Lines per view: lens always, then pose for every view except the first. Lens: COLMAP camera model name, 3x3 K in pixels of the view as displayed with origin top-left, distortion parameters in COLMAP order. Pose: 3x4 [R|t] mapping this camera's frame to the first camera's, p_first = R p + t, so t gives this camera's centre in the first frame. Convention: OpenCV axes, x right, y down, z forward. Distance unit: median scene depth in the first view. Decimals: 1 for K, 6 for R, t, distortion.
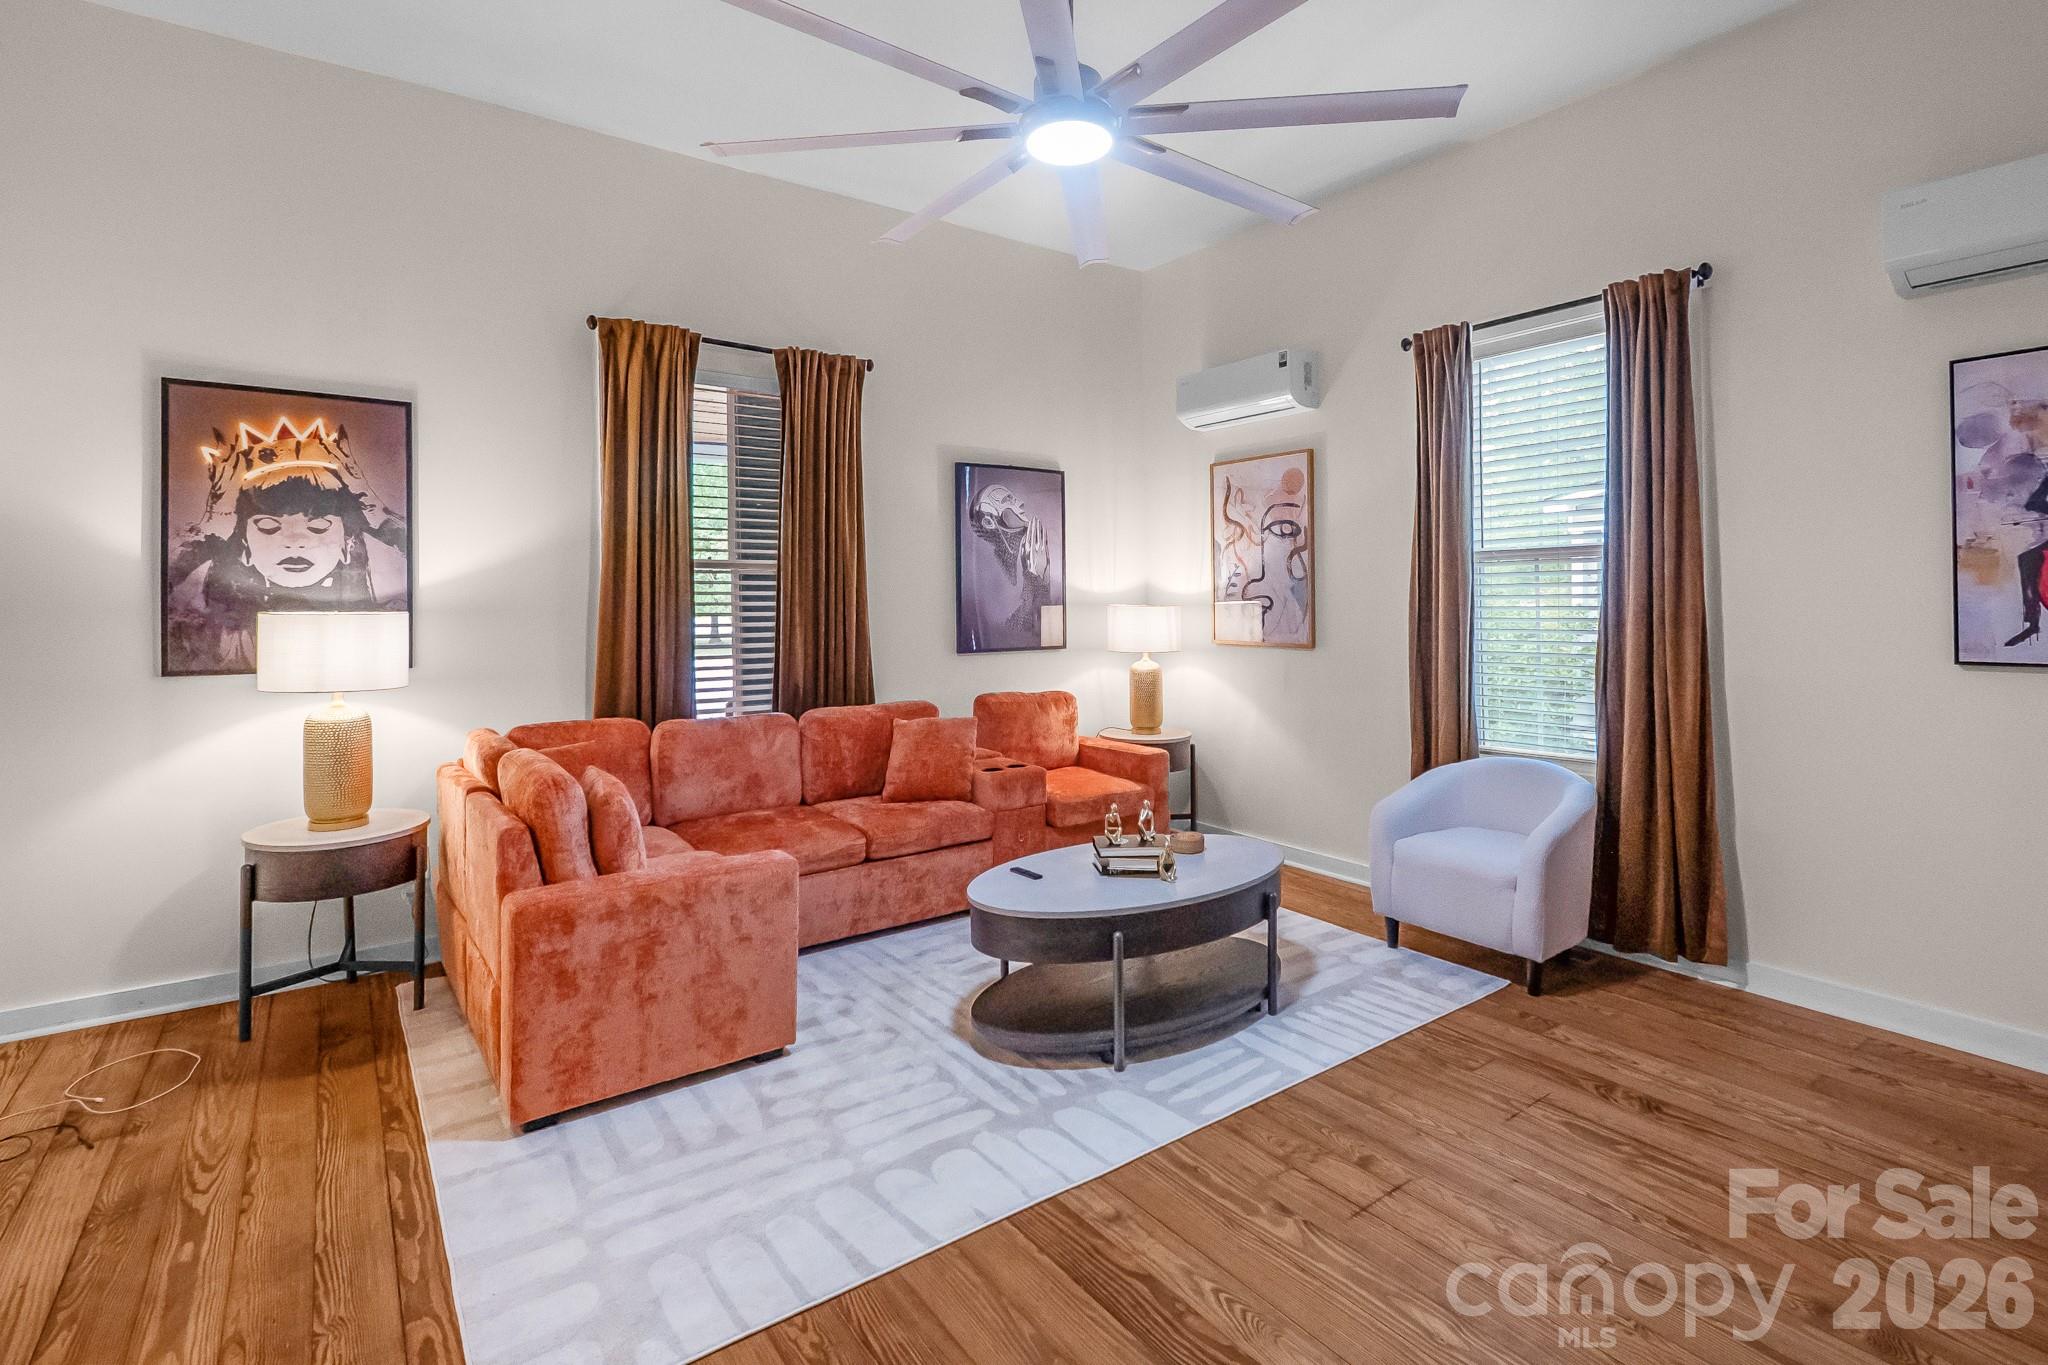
lens RADIAL K [[943.4, 0, 1050.1], [0, 943.4, 599.1], [0, 0, 1]] dist [0.003311, -0.002424]
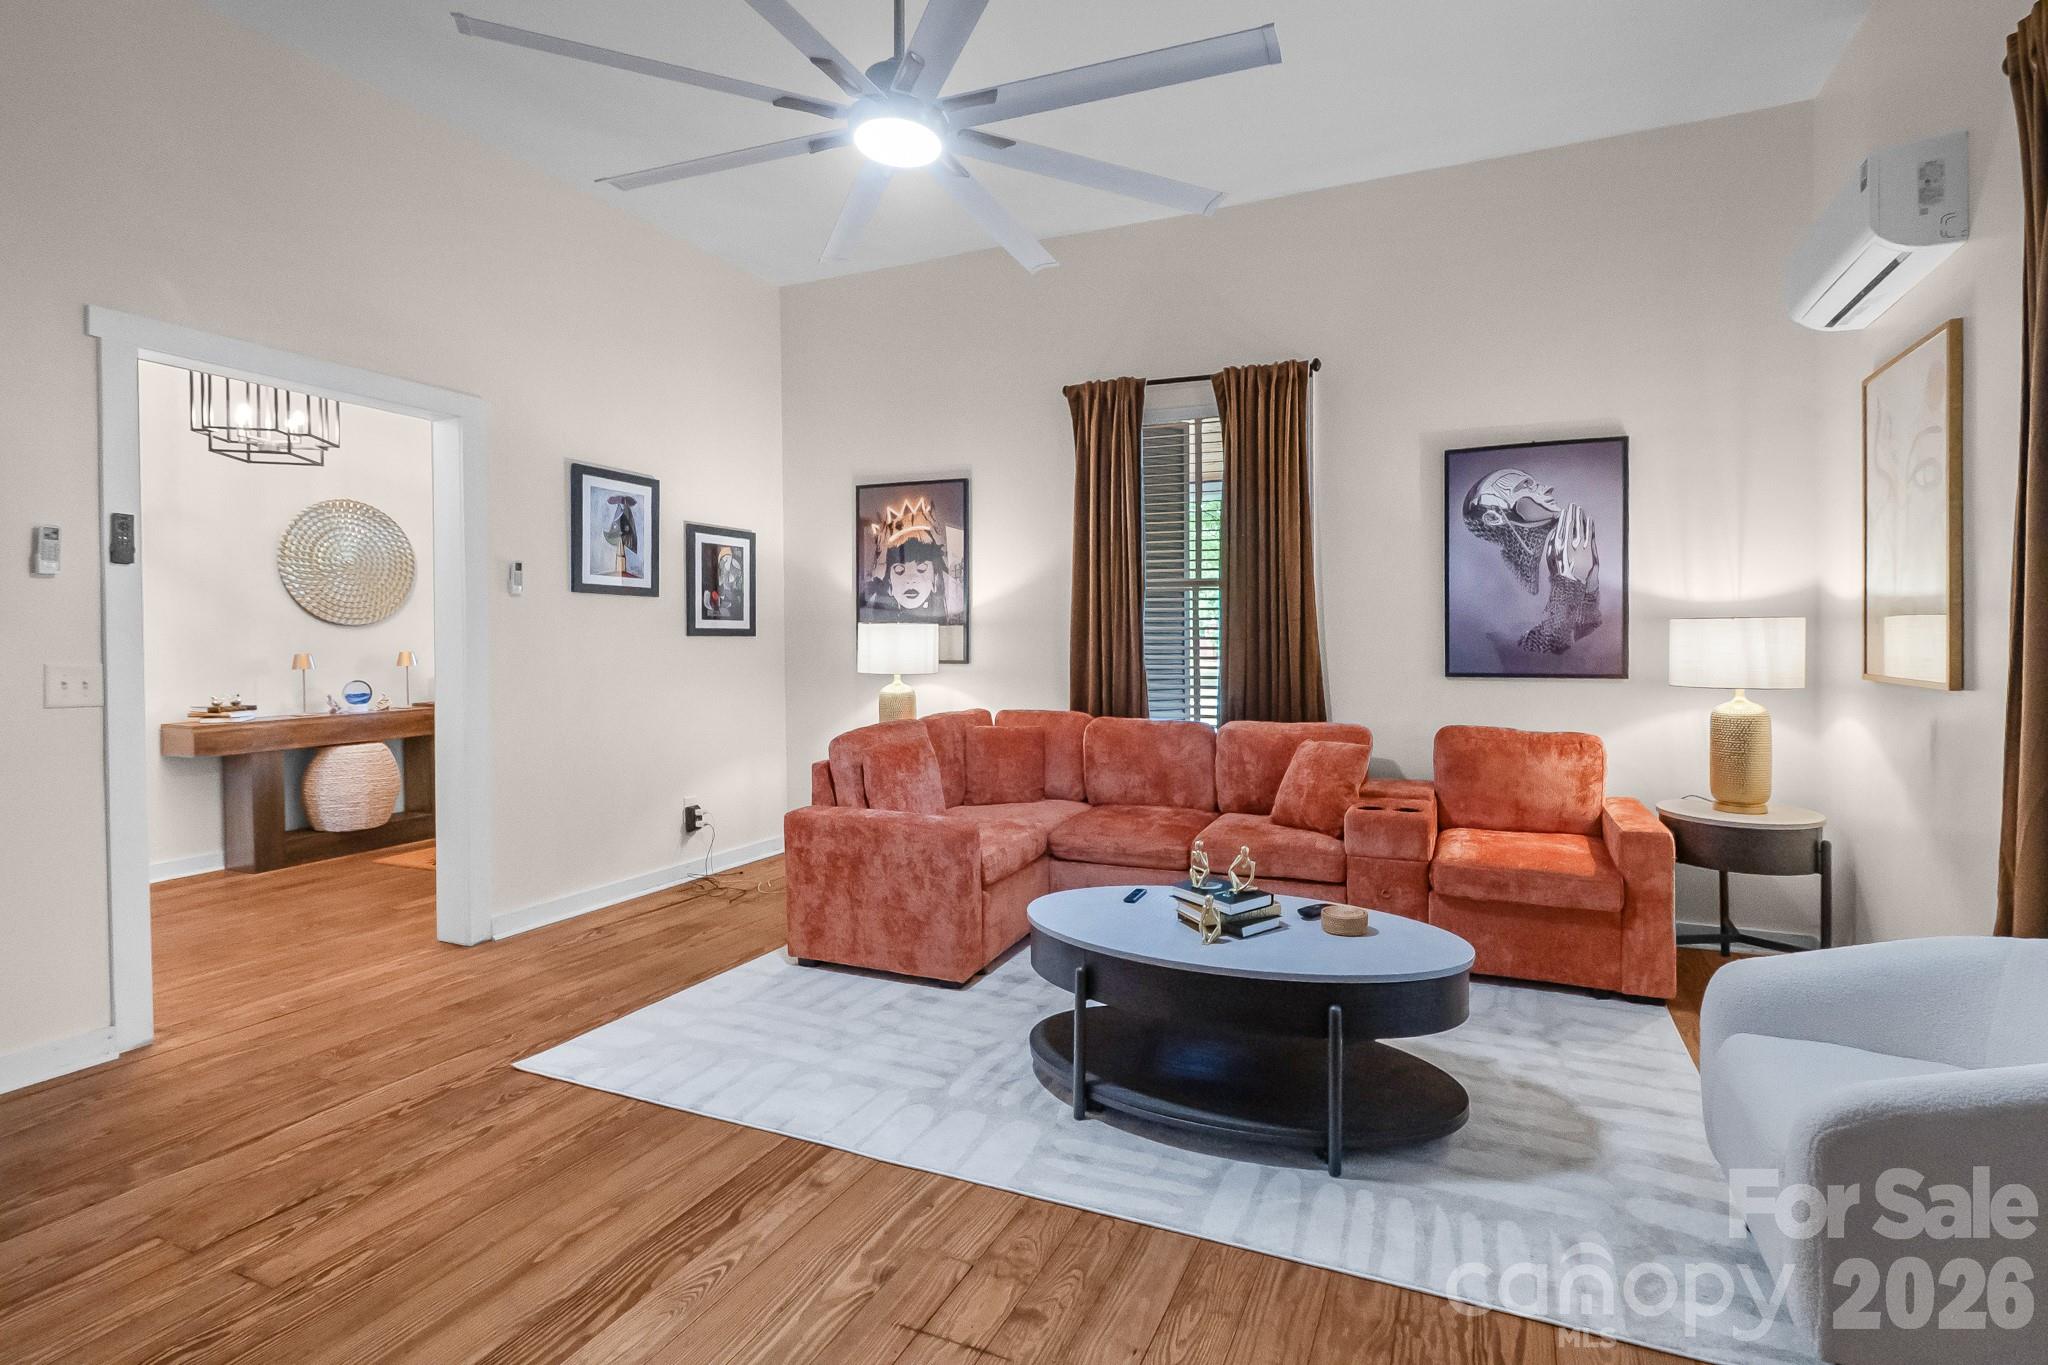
lens RADIAL K [[943.4, 0, 1120.6], [0, 943.4, 648.3], [0, 0, 1]] dist [0.003311, -0.002424]
pose [[0.537281, 0.014333, -0.843282, 0.695660], [0.000962, 0.999845, 0.017607, 0.025851], [0.843403, -0.010271, 0.537183, 0.449202]]
